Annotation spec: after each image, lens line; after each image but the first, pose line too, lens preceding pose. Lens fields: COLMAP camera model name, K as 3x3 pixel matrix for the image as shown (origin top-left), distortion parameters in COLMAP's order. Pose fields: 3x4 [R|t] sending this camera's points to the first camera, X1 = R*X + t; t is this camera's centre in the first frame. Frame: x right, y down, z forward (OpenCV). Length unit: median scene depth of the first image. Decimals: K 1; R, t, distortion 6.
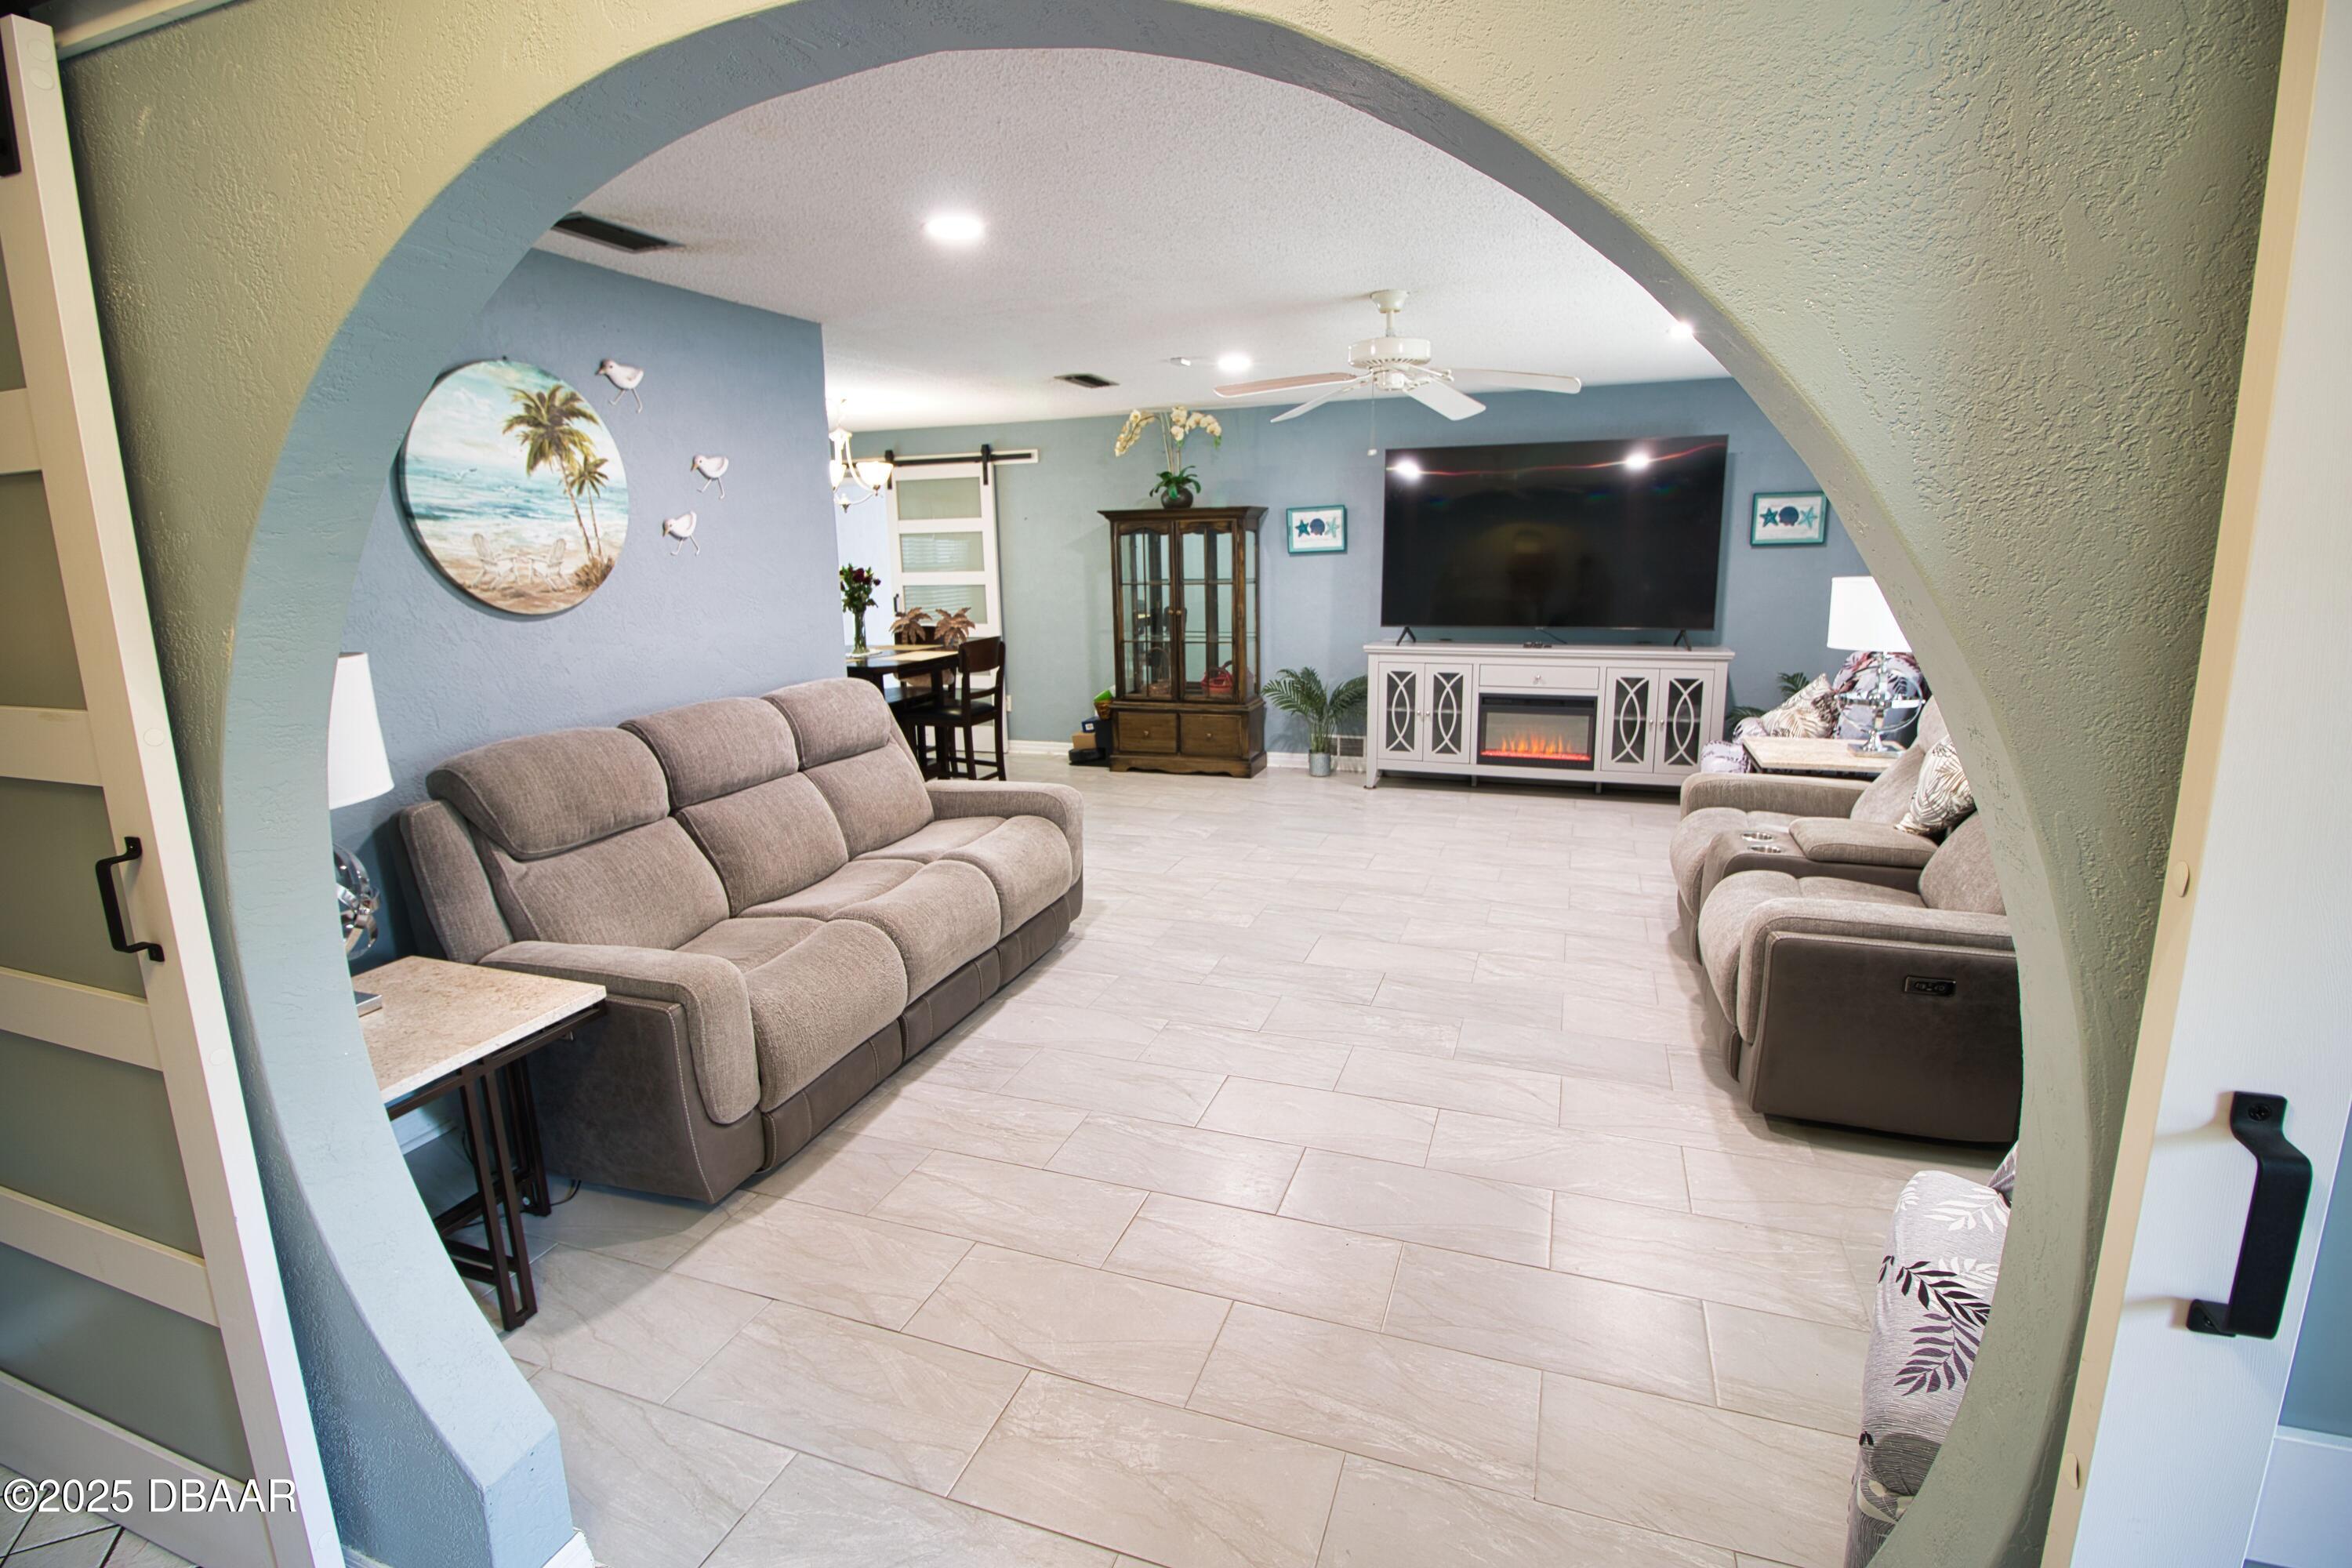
lens RADIAL K [[1083.7, 0, 1188.1], [0, 1083.7, 758.3], [0, 0, 1]] dist [-0.001313, -0.012517]
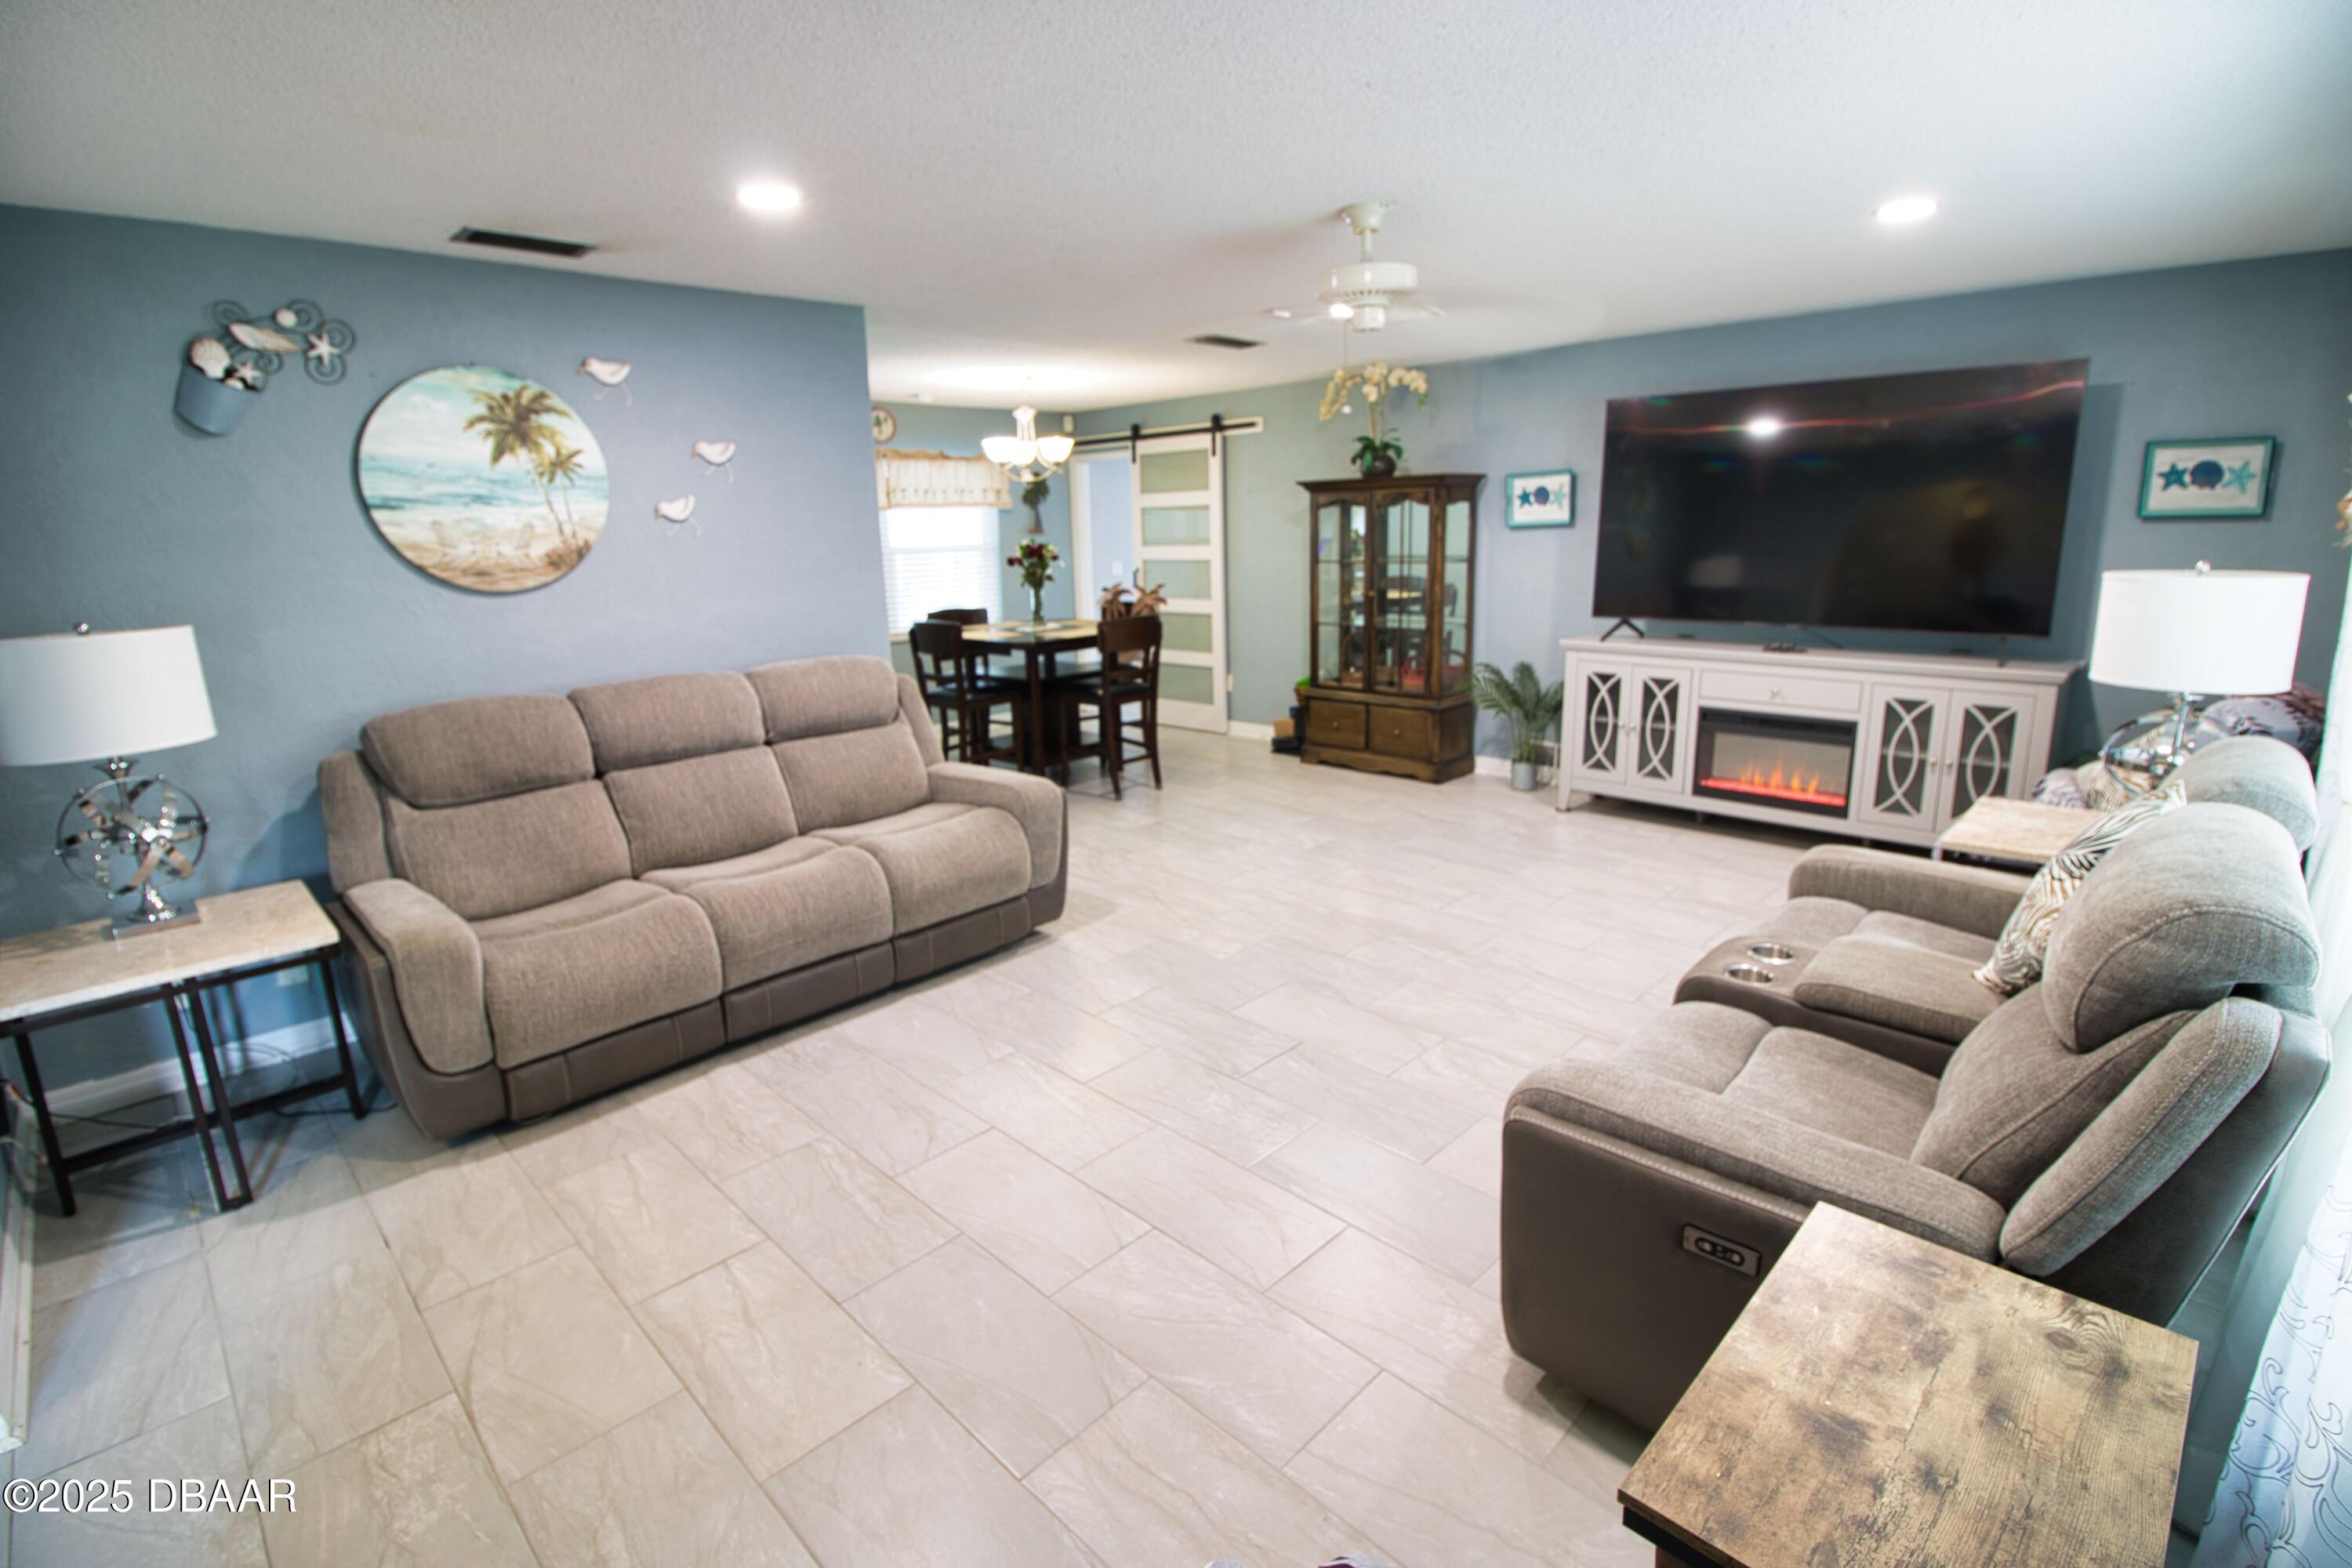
lens RADIAL K [[1083.7, 0, 1188.6], [0, 1083.7, 759.9], [0, 0, 1]] dist [-0.001313, -0.012517]
pose [[0.909493, 0.085379, -0.406857, 0.488996], [-0.073278, 0.996284, 0.045264, -0.056759], [0.409210, -0.011354, 0.912370, 0.241814]]
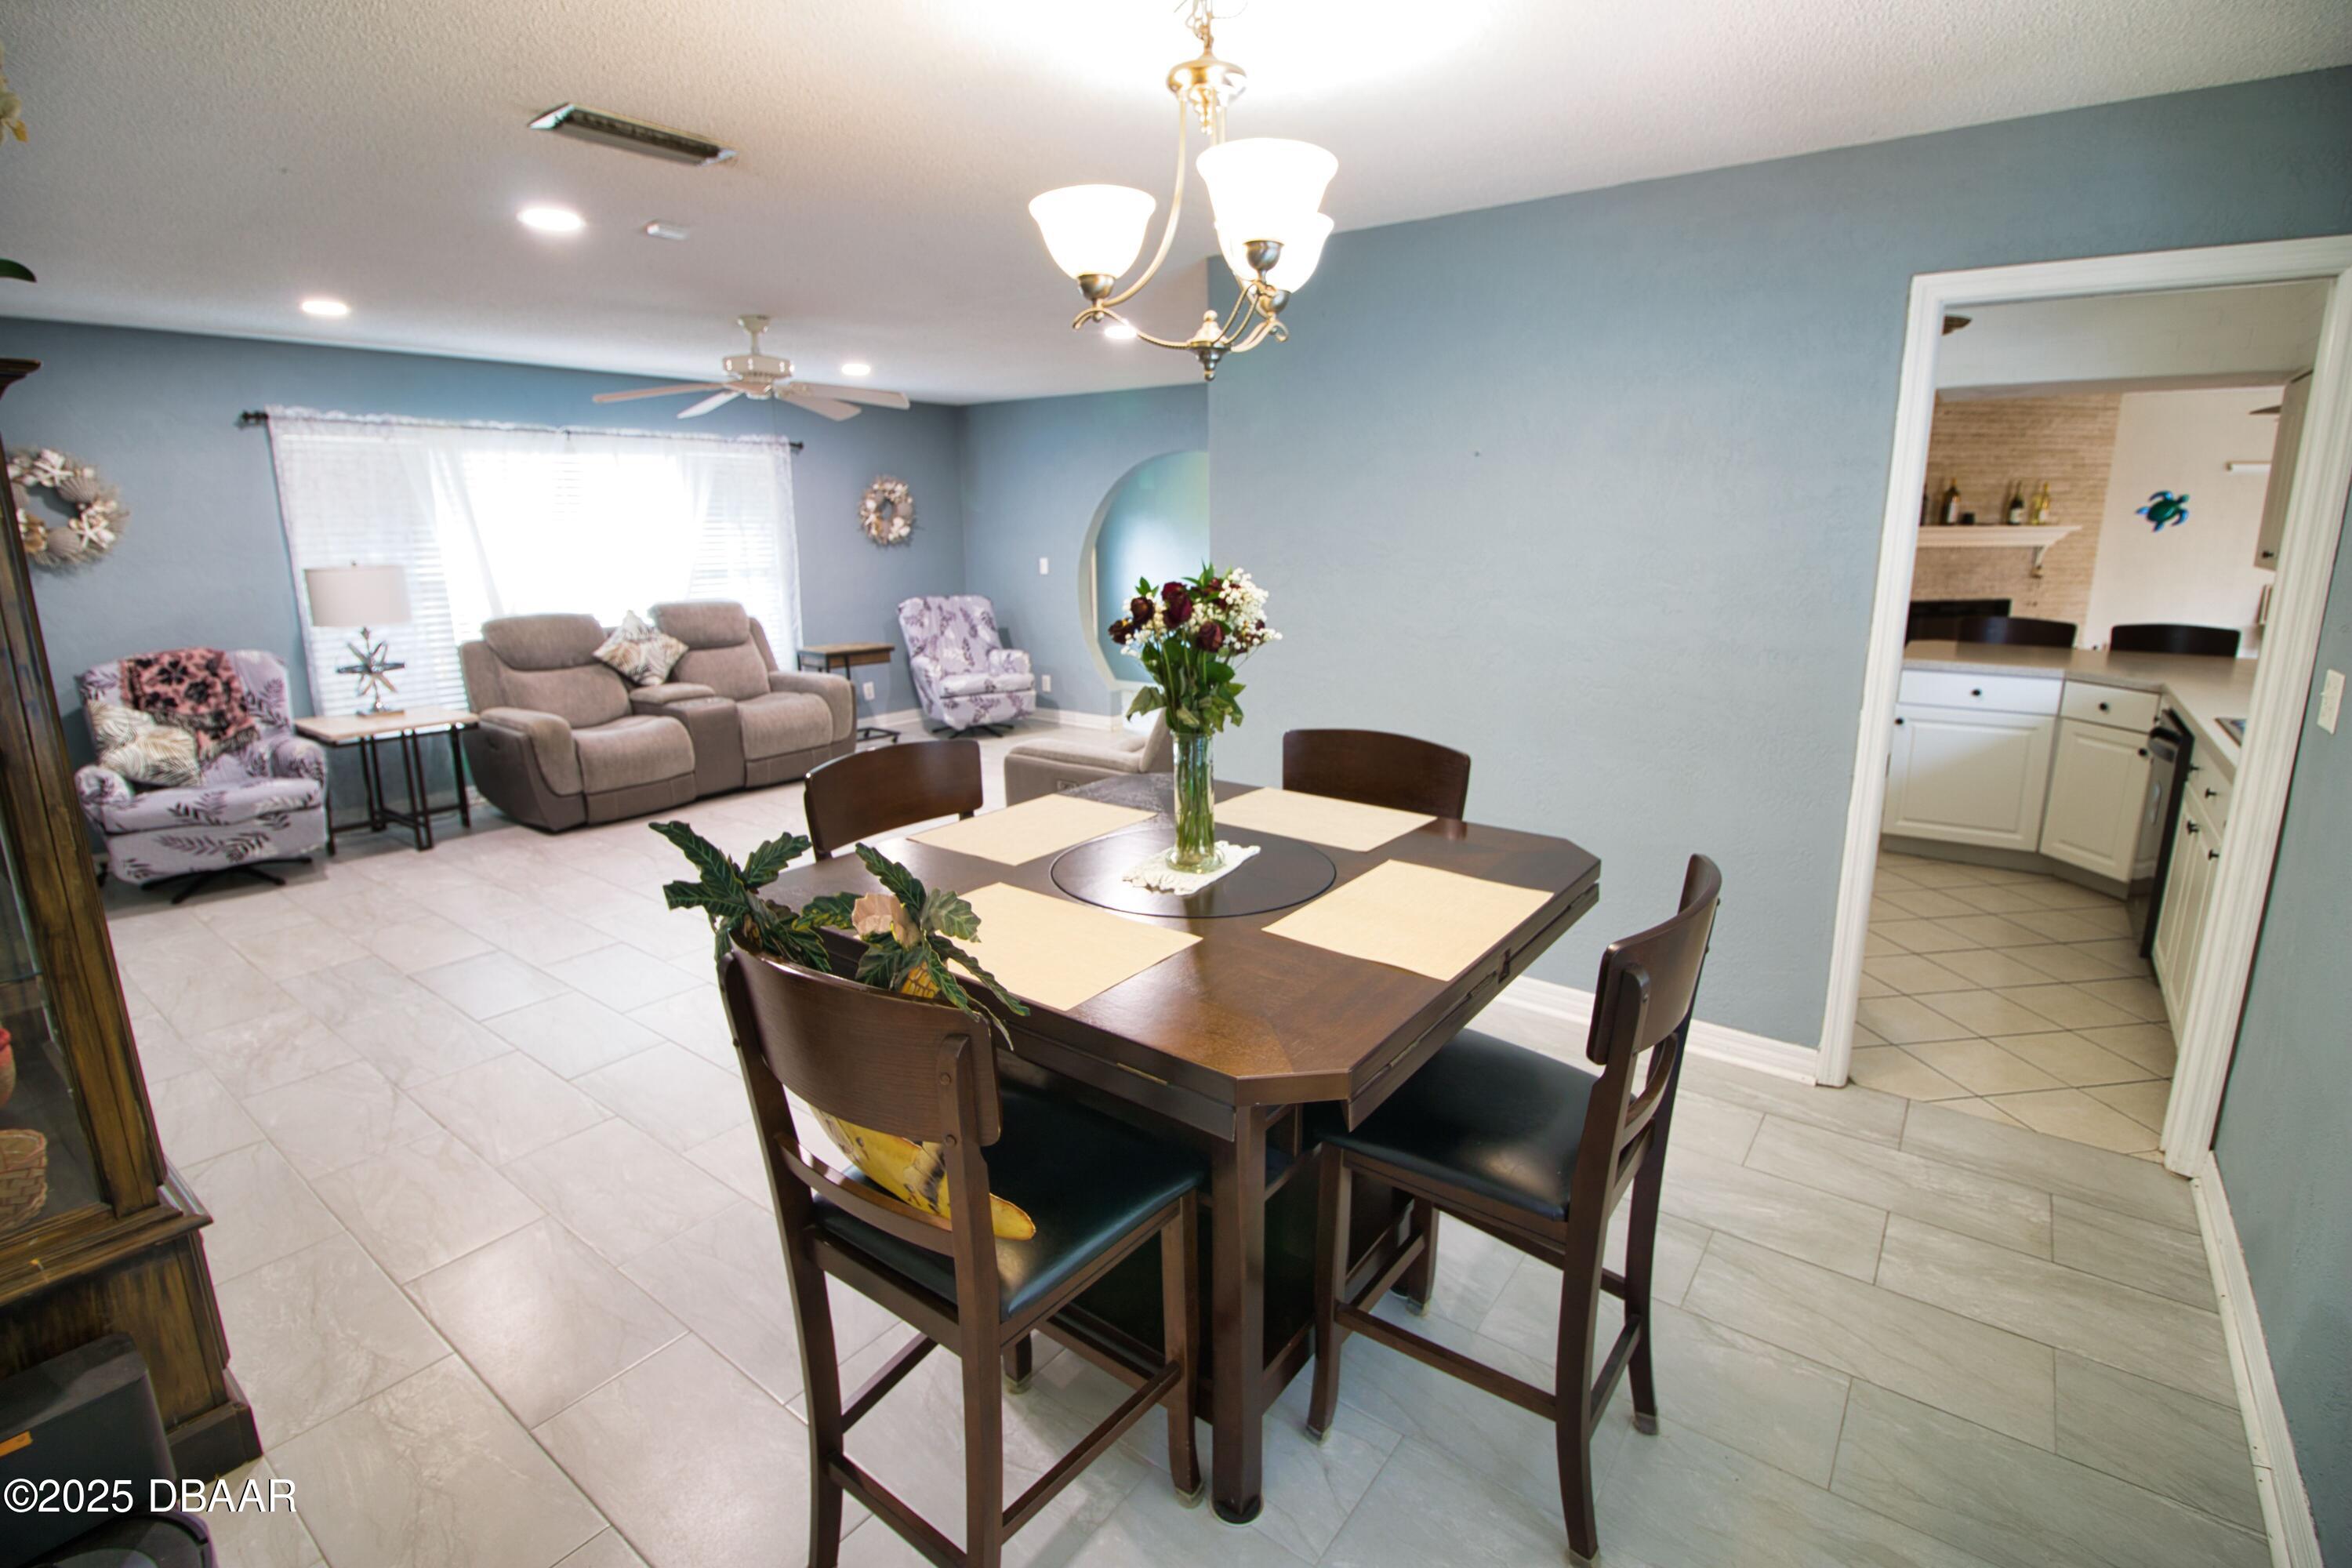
lens RADIAL K [[1083.7, 0, 1187.1], [0, 1083.7, 757.6], [0, 0, 1]] dist [-0.001313, -0.012517]
pose [[-0.955185, -0.039889, 0.293310, -0.747642], [0.080467, 0.918575, 0.386969, -0.465443], [-0.284864, 0.393228, -0.874199, 2.422925]]
